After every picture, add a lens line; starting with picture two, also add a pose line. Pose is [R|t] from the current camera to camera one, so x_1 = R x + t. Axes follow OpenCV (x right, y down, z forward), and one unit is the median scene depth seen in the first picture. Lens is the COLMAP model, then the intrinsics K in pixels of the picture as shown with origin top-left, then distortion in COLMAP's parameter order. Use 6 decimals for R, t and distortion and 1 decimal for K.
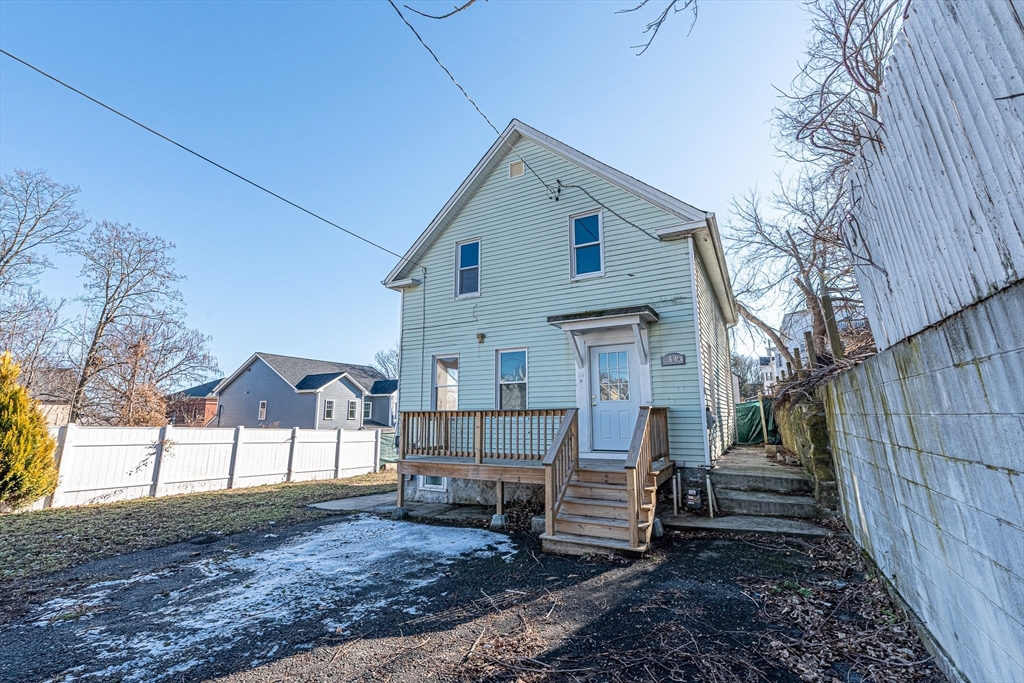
lens RADIAL K [[445.6, 0, 513.3], [0, 445.6, 344.1], [0, 0, 1]] dist [-0.003199, 0.001483]
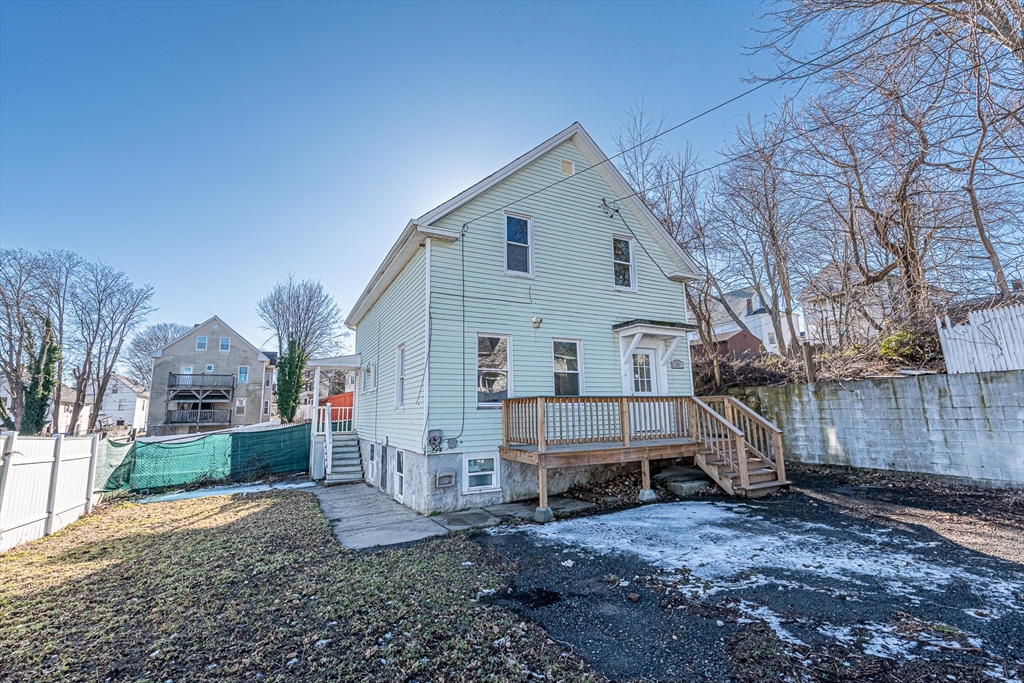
lens RADIAL K [[445.6, 0, 513.0], [0, 445.6, 342.6], [0, 0, 1]] dist [-0.003199, 0.001483]
pose [[0.557873, 0.127508, 0.820073, -0.995899], [-0.119134, 0.990197, -0.072917, 0.118434], [-0.821331, -0.057020, 0.567594, 0.563448]]
